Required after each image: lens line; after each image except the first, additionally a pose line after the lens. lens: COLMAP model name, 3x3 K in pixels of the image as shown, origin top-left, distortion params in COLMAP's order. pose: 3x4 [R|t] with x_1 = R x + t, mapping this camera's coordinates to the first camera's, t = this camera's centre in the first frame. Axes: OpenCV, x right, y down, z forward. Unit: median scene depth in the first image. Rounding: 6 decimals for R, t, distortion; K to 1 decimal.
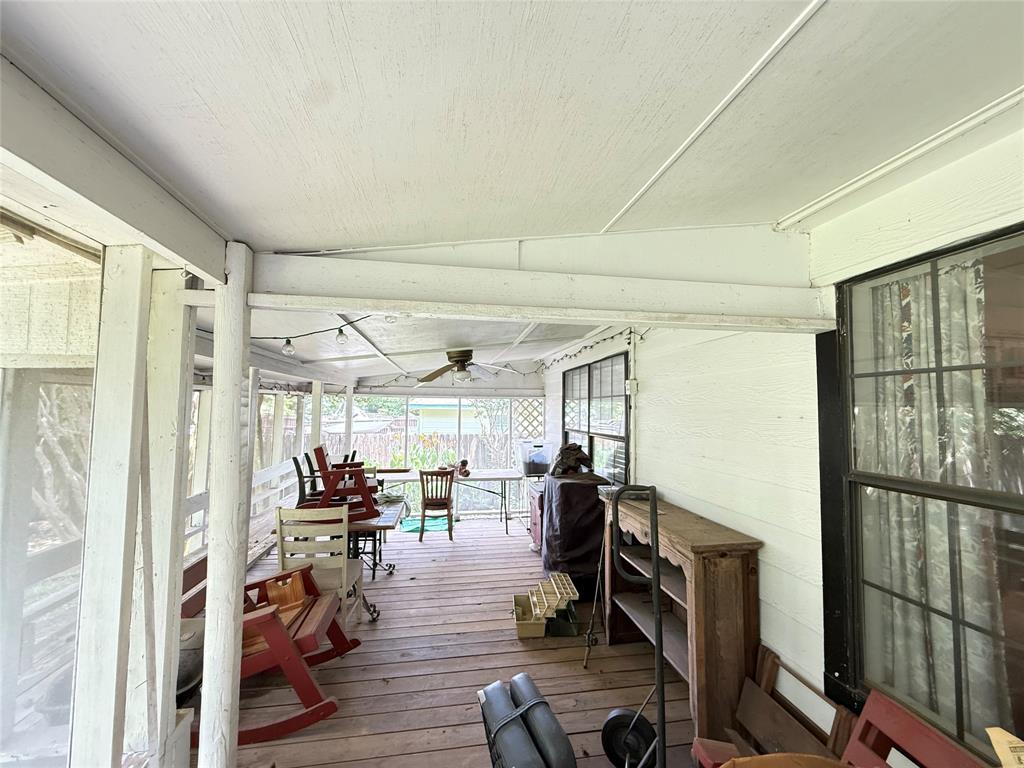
lens RADIAL K [[408.1, 0, 511.7], [0, 408.1, 389.0], [0, 0, 1]] dist [0.000510, 0.000293]
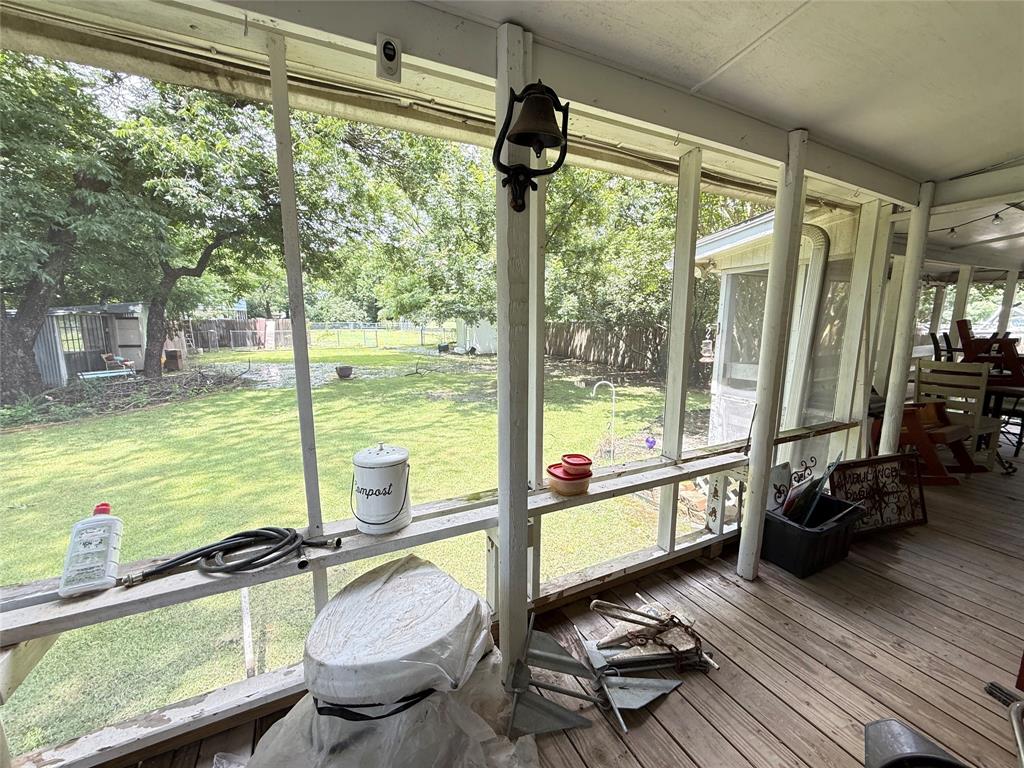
lens RADIAL K [[408.1, 0, 511.4], [0, 408.1, 386.3], [0, 0, 1]] dist [0.000510, 0.000293]
pose [[0.302094, 0.142982, -0.942494, 0.275984], [0.052435, 0.984698, 0.166191, 0.067473], [0.951835, -0.099625, 0.289974, -0.606023]]
